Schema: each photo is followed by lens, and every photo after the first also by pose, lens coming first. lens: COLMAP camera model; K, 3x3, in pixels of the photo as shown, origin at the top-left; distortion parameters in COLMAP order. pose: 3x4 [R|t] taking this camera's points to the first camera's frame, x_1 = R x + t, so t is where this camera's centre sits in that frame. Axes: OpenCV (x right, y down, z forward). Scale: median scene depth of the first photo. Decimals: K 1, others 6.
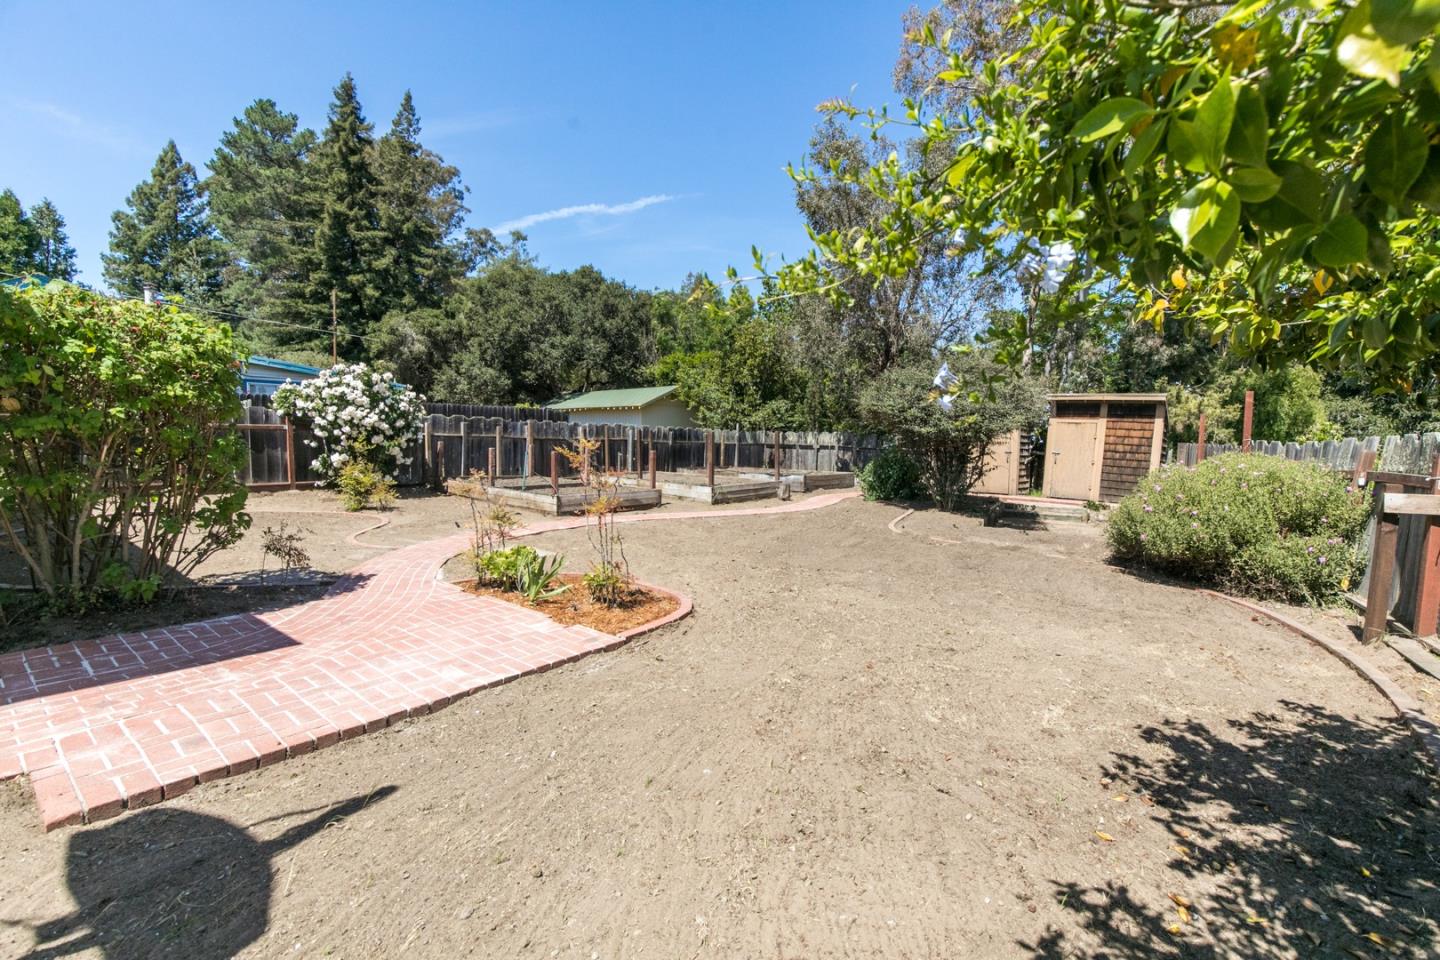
lens RADIAL K [[670.3, 0, 720.0], [0, 670.3, 480.0], [0, 0, 1]] dist [-0.000117, -0.000006]
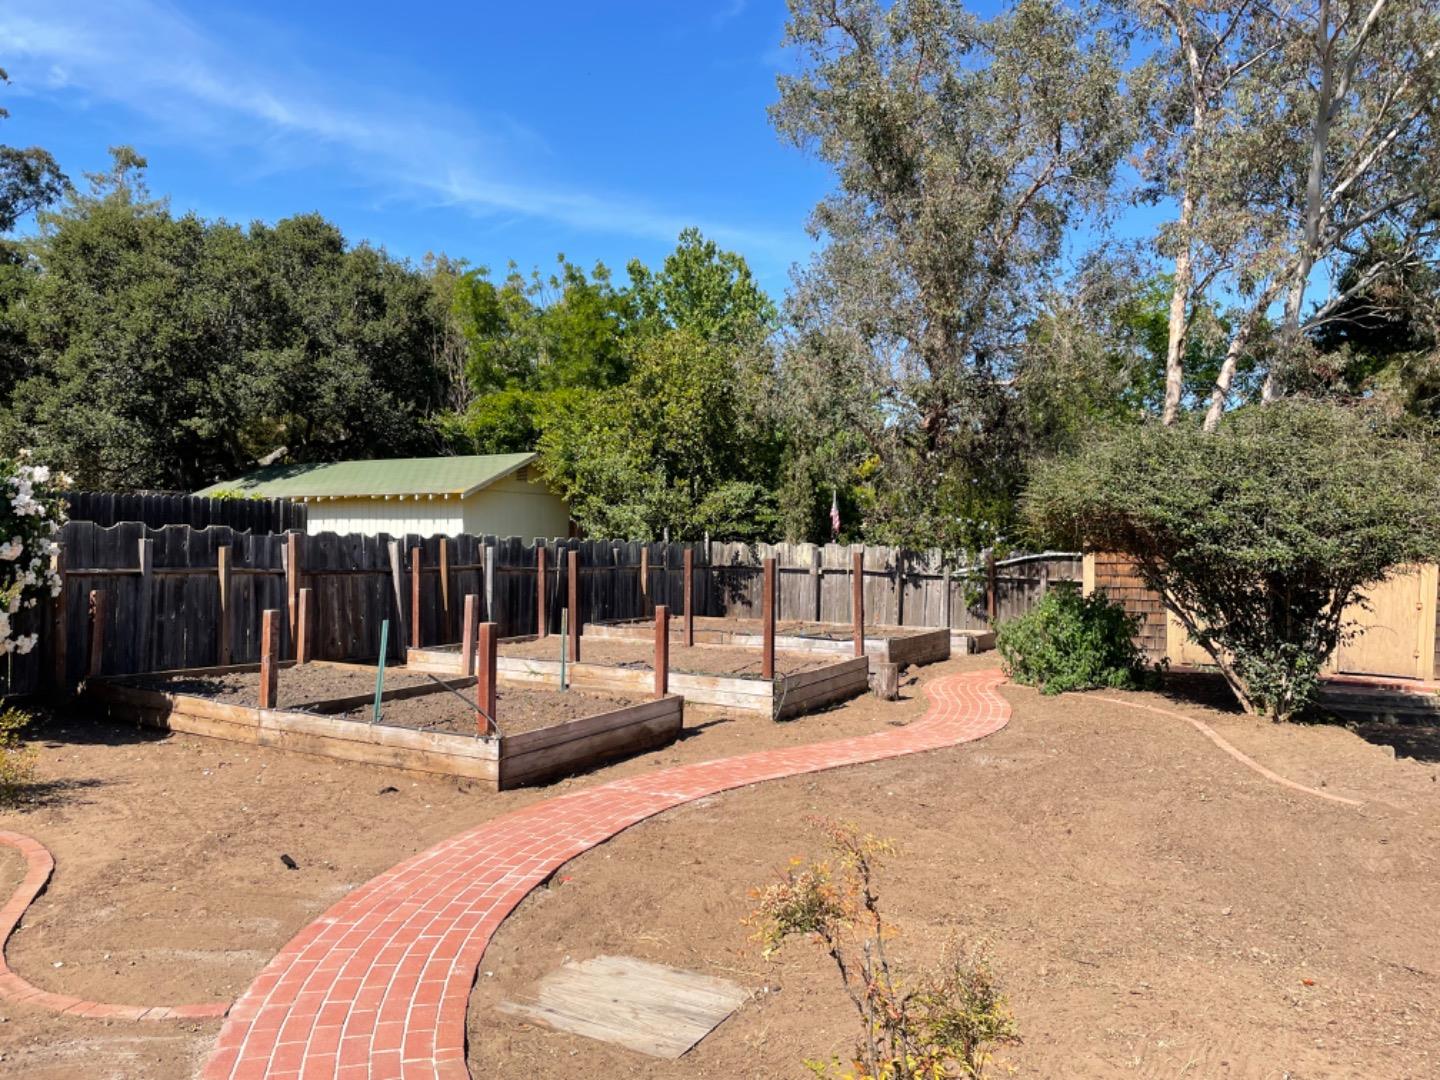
lens RADIAL K [[1124.5, 0, 720.0], [0, 1124.5, 540.0], [0, 0, 1]] dist [-0.005392, -0.004449]
pose [[0.972515, -0.007427, 0.232723, -0.134630], [0.021492, 0.998088, -0.057959, -0.025207], [-0.231847, 0.061367, 0.970814, 0.163502]]
